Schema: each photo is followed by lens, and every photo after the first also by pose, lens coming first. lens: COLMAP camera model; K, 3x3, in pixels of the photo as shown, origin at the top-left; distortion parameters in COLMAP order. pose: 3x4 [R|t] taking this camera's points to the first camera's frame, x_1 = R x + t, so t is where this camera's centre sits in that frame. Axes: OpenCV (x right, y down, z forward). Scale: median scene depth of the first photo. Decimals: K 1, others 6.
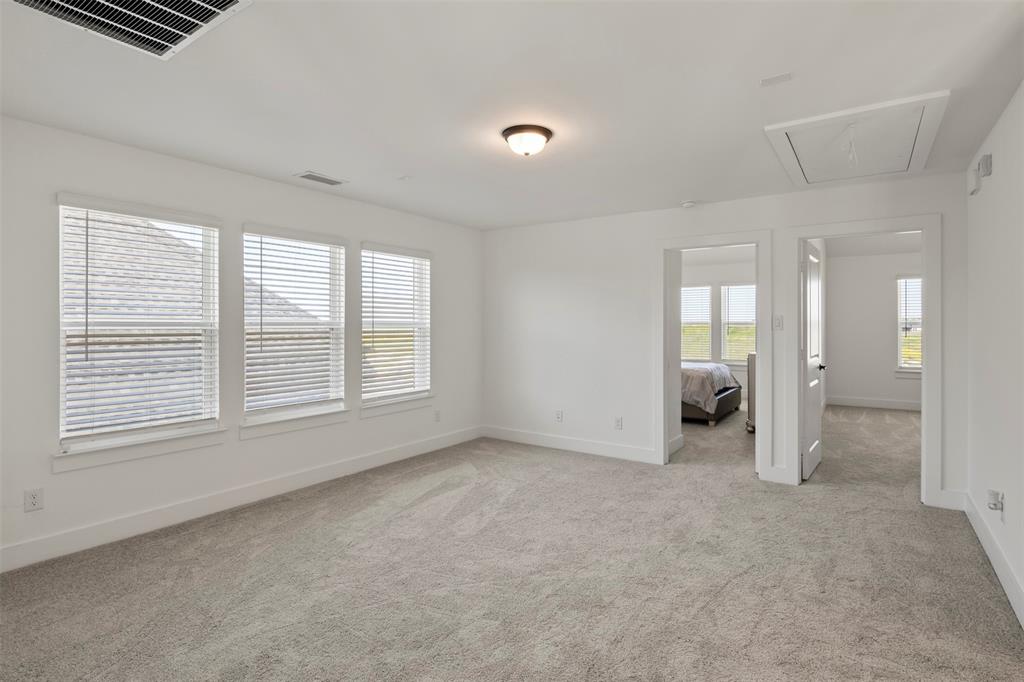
lens RADIAL K [[510.5, 0, 511.0], [0, 510.5, 334.9], [0, 0, 1]] dist [-0.011964, 0.001552]
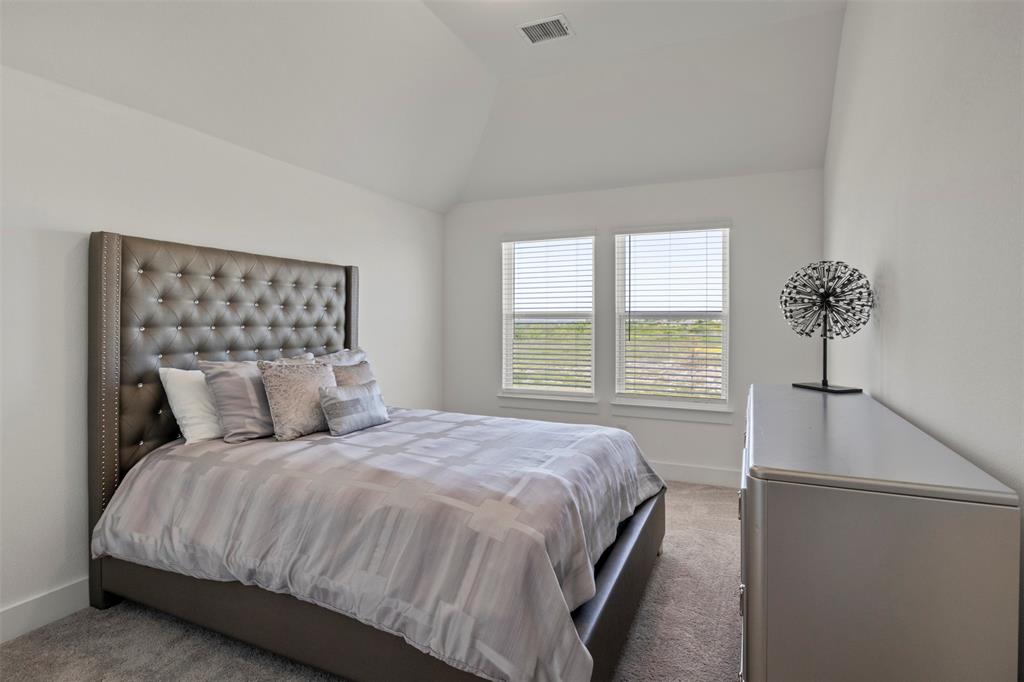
lens RADIAL K [[510.5, 0, 513.7], [0, 510.5, 334.0], [0, 0, 1]] dist [-0.011964, 0.001552]
pose [[0.984050, -0.001650, 0.177882, 0.279760], [0.002848, 0.999975, -0.006479, -0.009285], [-0.177867, 0.006882, 0.984030, 0.659245]]
